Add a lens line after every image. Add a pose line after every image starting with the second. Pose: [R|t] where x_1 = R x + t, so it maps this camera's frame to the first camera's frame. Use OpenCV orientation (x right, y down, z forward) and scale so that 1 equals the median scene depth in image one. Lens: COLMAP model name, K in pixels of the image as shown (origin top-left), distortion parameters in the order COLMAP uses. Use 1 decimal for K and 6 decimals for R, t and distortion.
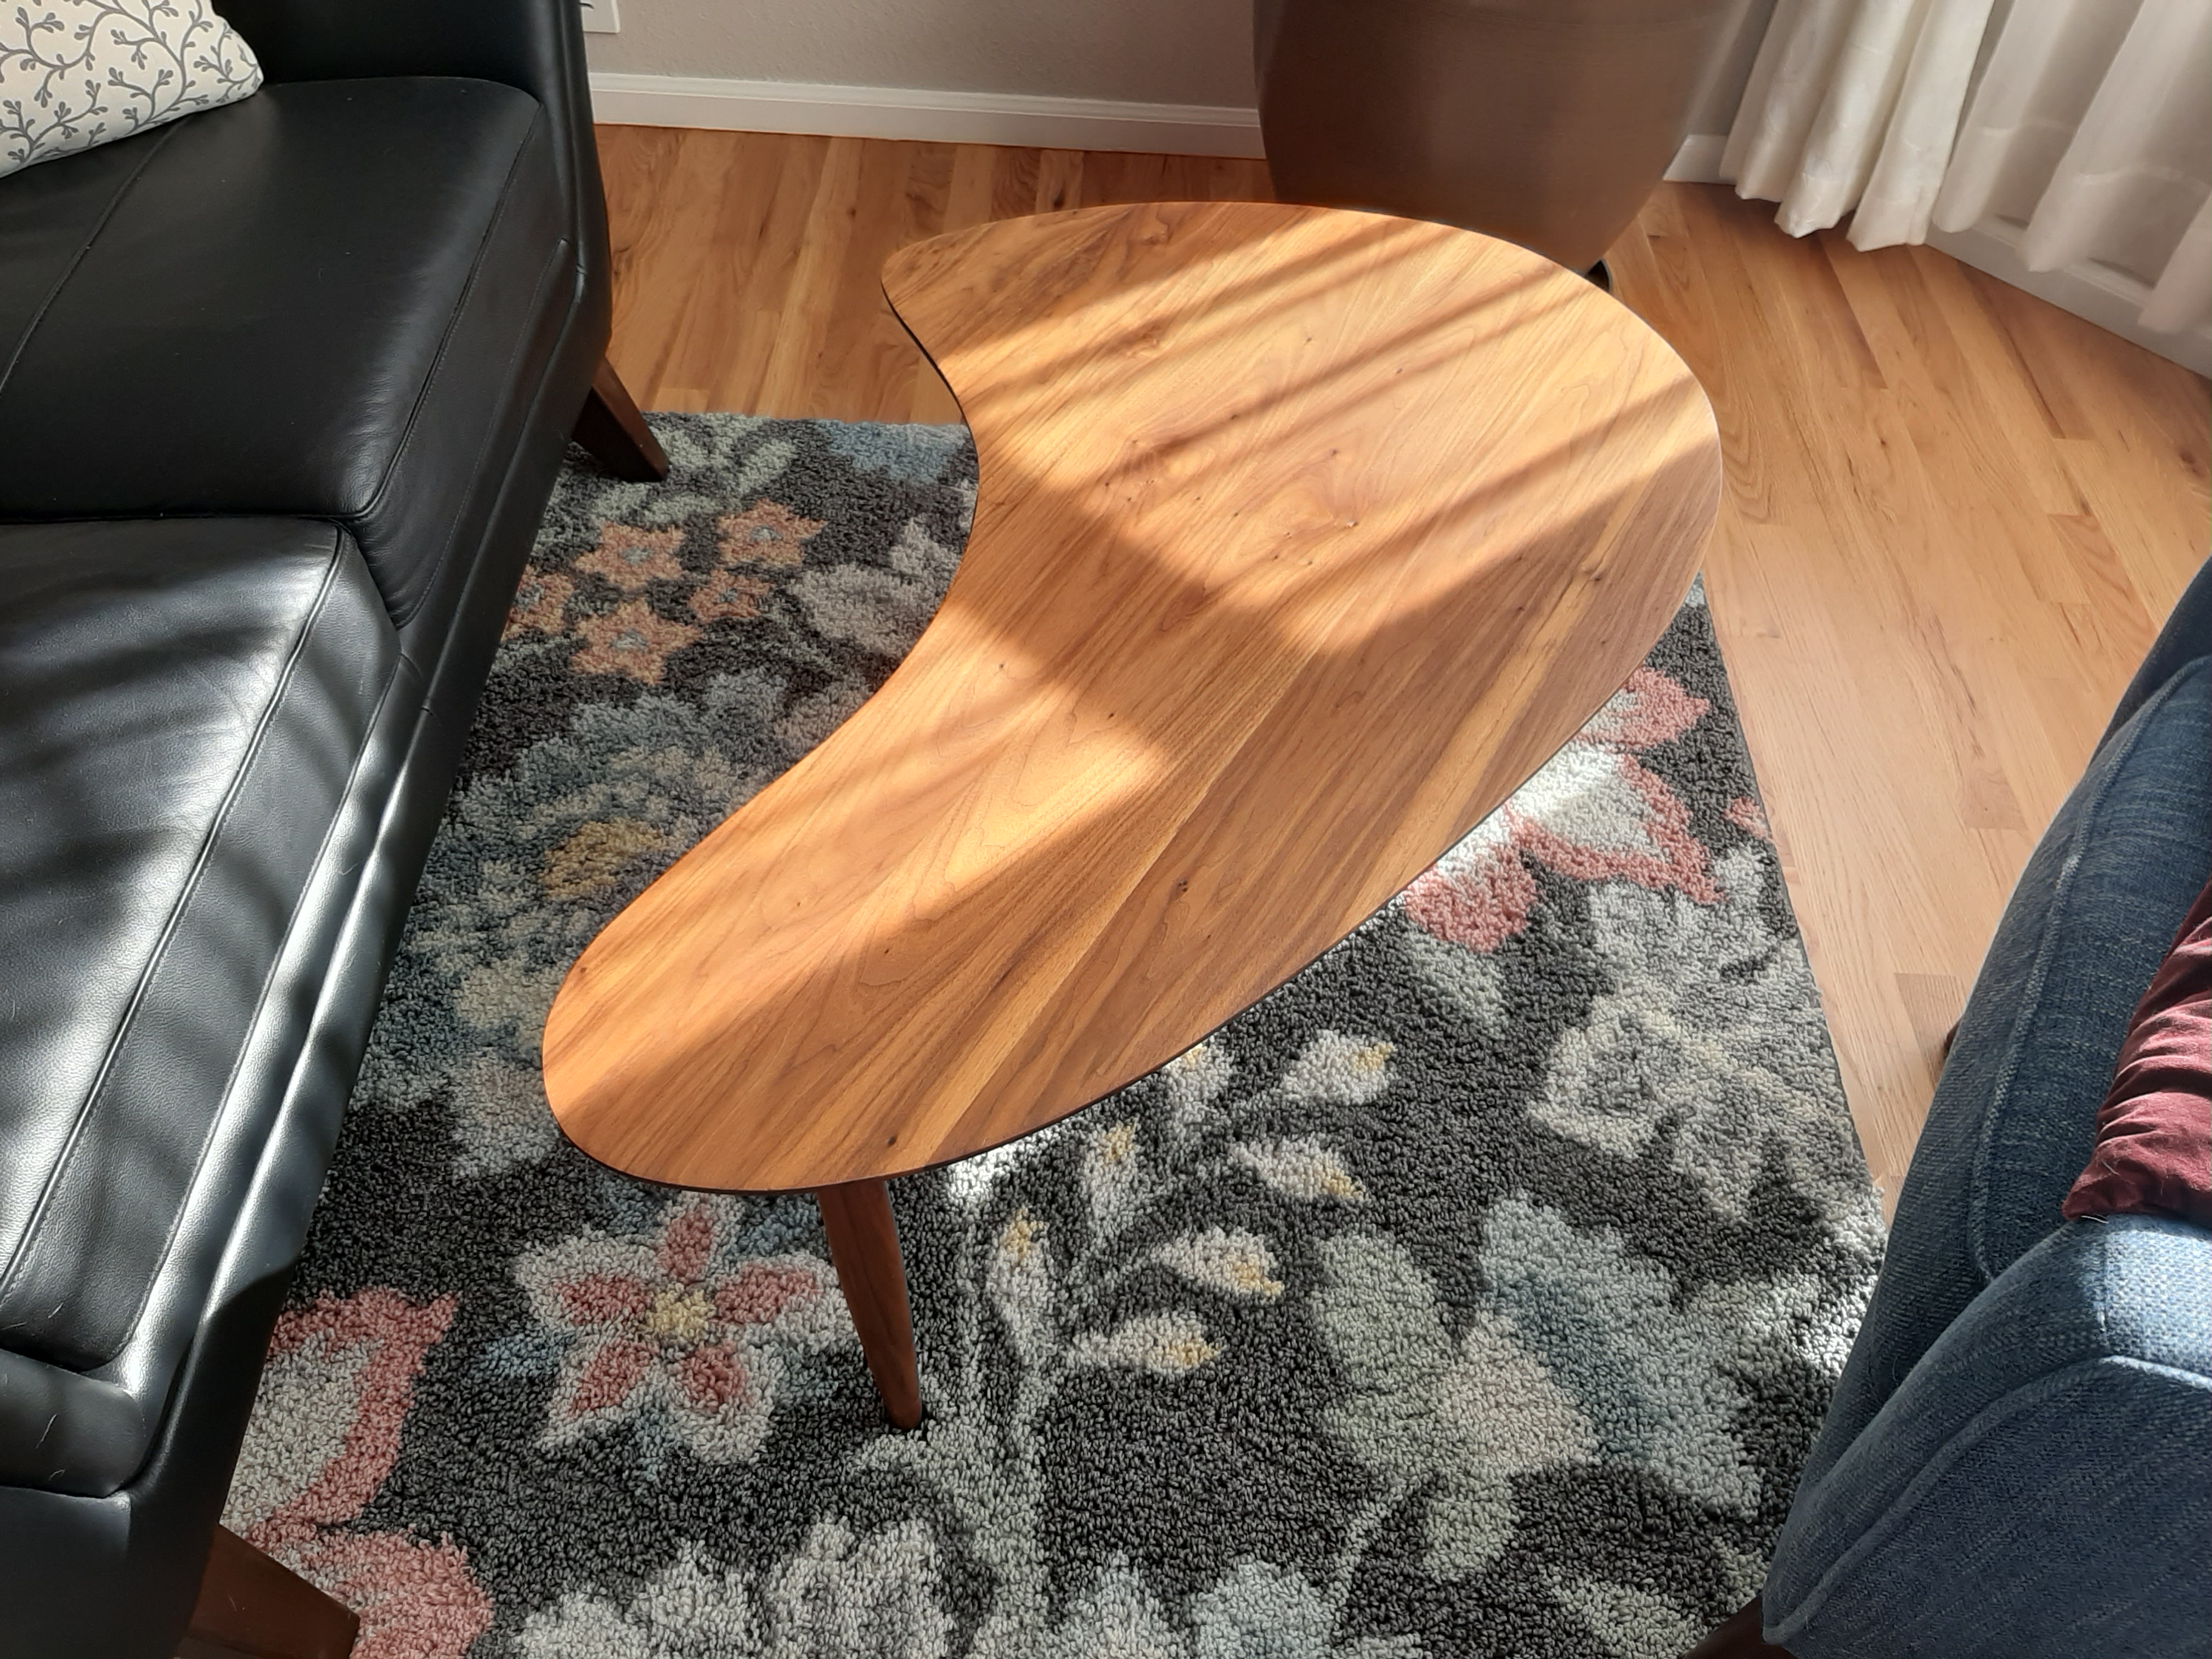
lens RADIAL K [[1720.6, 0, 1019.5], [0, 1720.6, 834.2], [0, 0, 1]] dist [0.004276, -0.065189]
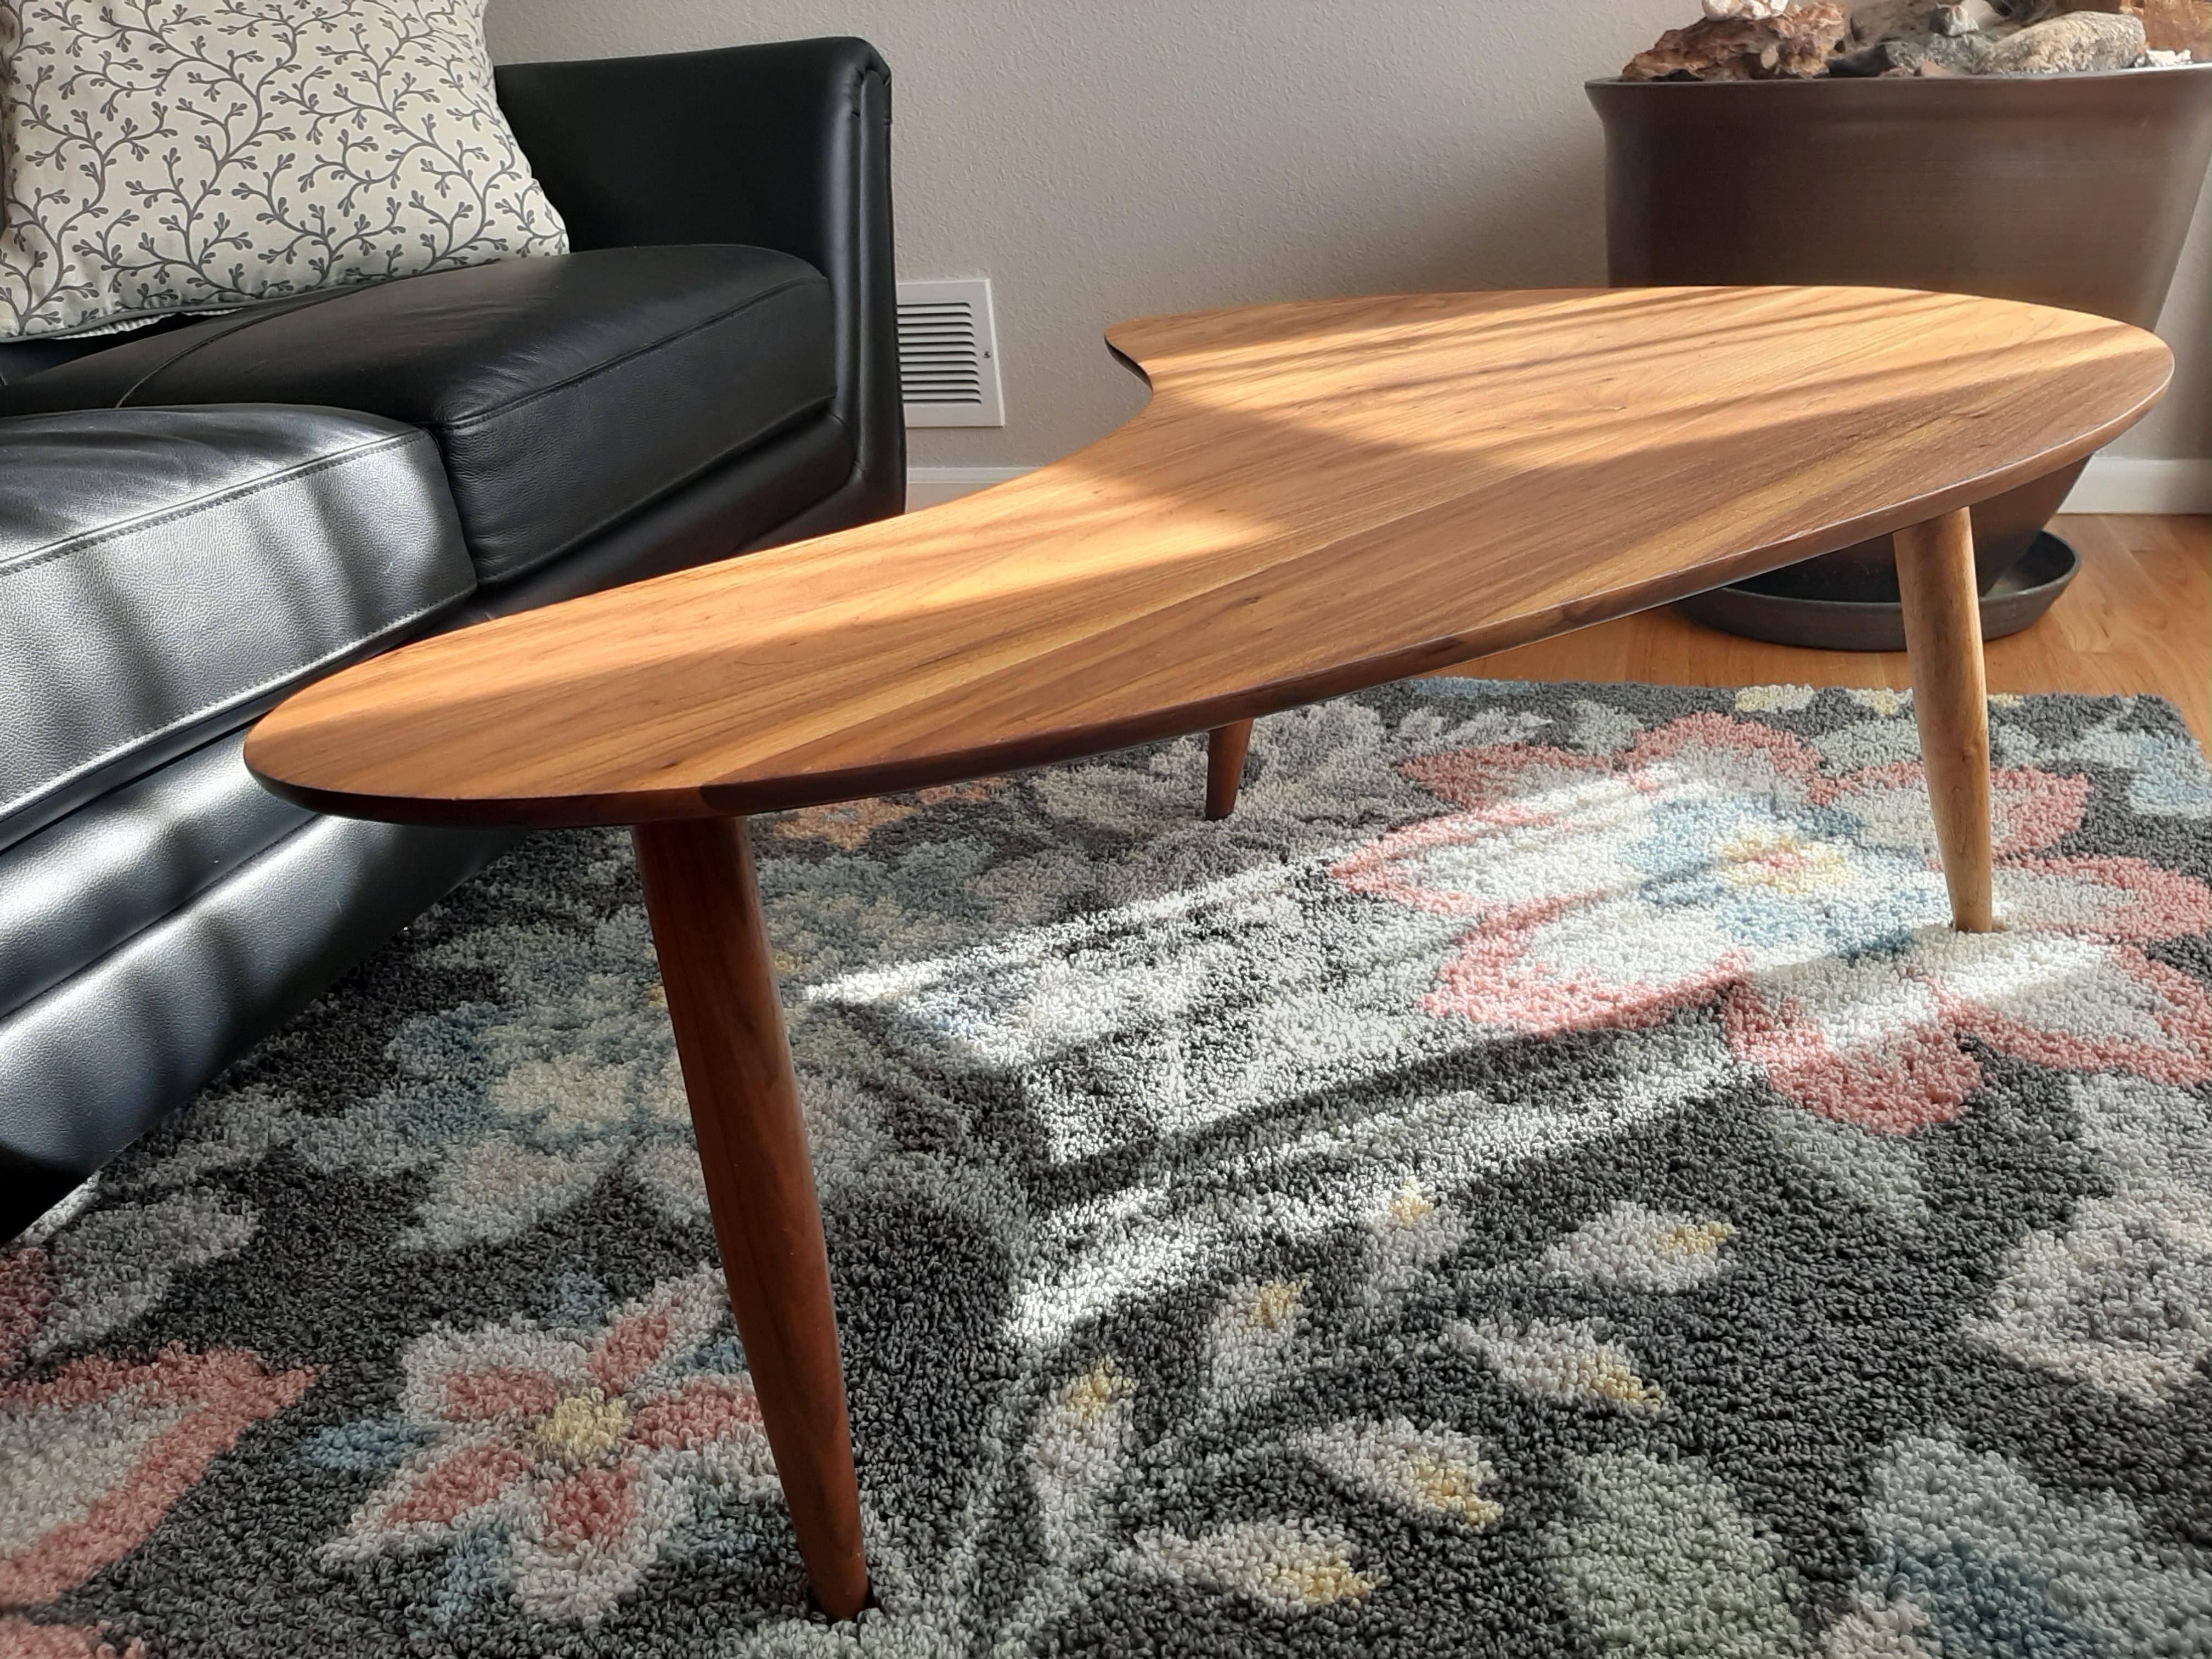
lens RADIAL K [[1720.6, 0, 1019.5], [0, 1720.6, 834.2], [0, 0, 1]] dist [0.004276, -0.065189]
pose [[0.957130, 0.022876, -0.288755, 0.152550], [-0.137167, 0.913813, -0.382271, 0.285561], [0.255124, 0.405490, 0.877775, 0.329441]]
